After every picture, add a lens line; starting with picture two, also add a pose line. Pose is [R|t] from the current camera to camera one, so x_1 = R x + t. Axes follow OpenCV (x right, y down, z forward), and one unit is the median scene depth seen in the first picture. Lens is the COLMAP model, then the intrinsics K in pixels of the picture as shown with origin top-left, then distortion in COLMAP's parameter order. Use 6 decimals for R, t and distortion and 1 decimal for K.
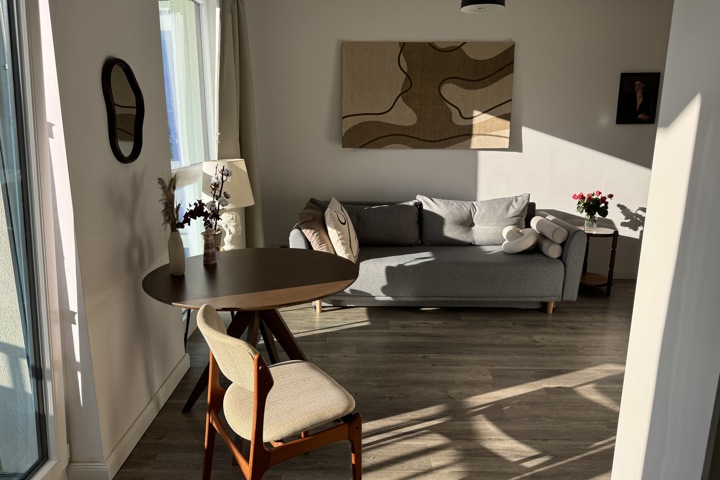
lens RADIAL K [[512.8, 0, 360.0], [0, 512.8, 240.0], [0, 0, 1]] dist [0.002690, 0.000524]
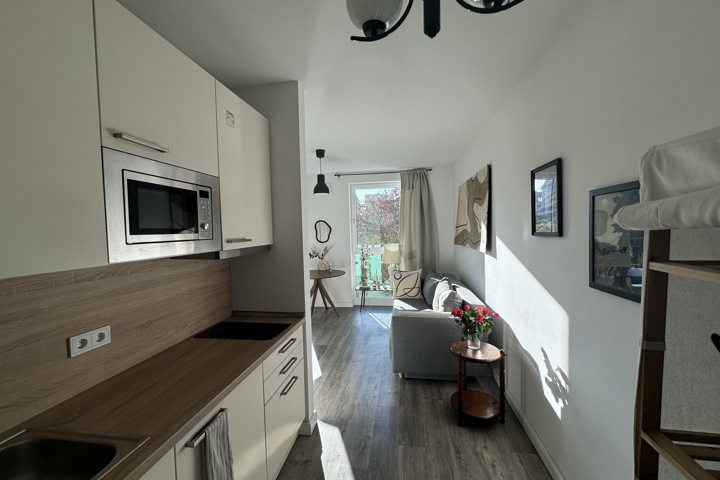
lens RADIAL K [[288.9, 0, 360.0], [0, 288.9, 240.0], [0, 0, 1]] dist [-0.002095, -0.000167]
pose [[-0.158696, 0.031333, -0.986830, 1.309125], [-0.197424, 0.978304, 0.062811, -0.266552], [0.967388, 0.204792, -0.149067, 1.117529]]
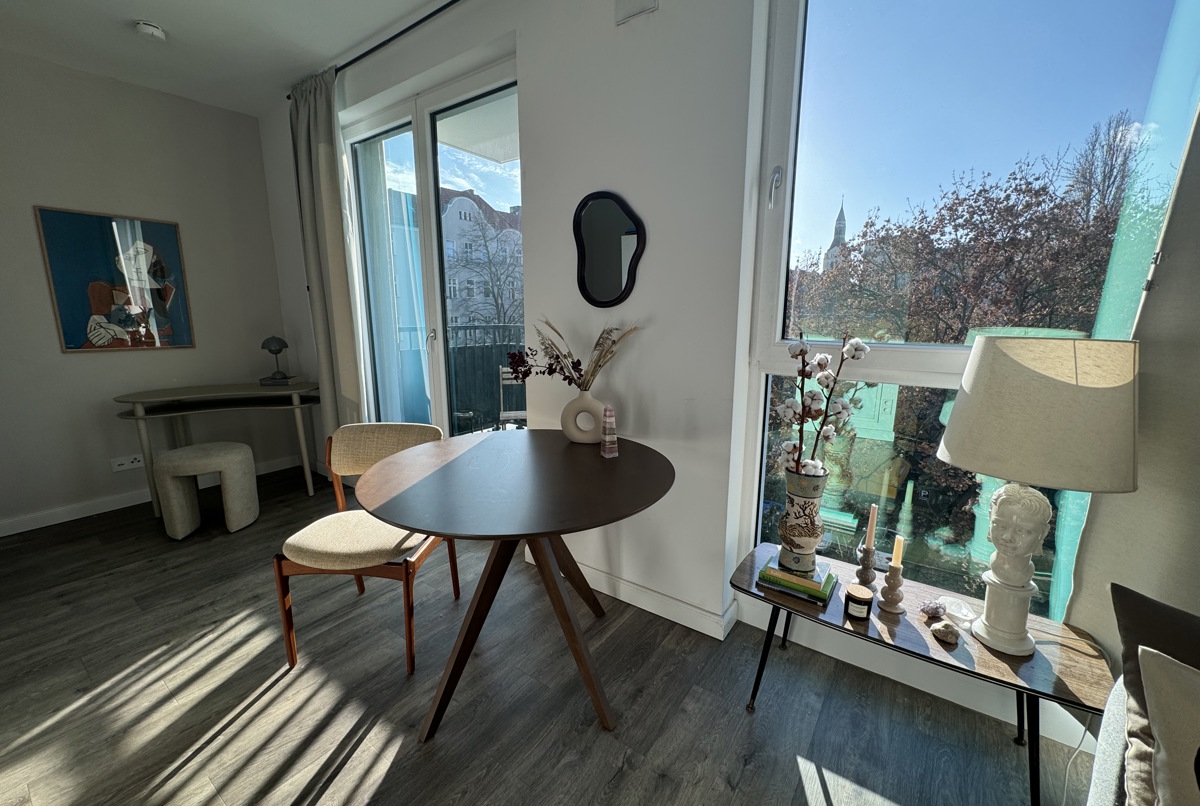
lens RADIAL K [[477.6, 0, 600.0], [0, 477.6, 403.0], [0, 0, 1]] dist [0.000249, 0.000042]
pose [[-0.585685, 0.139838, -0.798385, 0.173944], [-0.191133, 0.933399, 0.303700, -0.167872], [0.787681, 0.330470, -0.519951, 0.993789]]
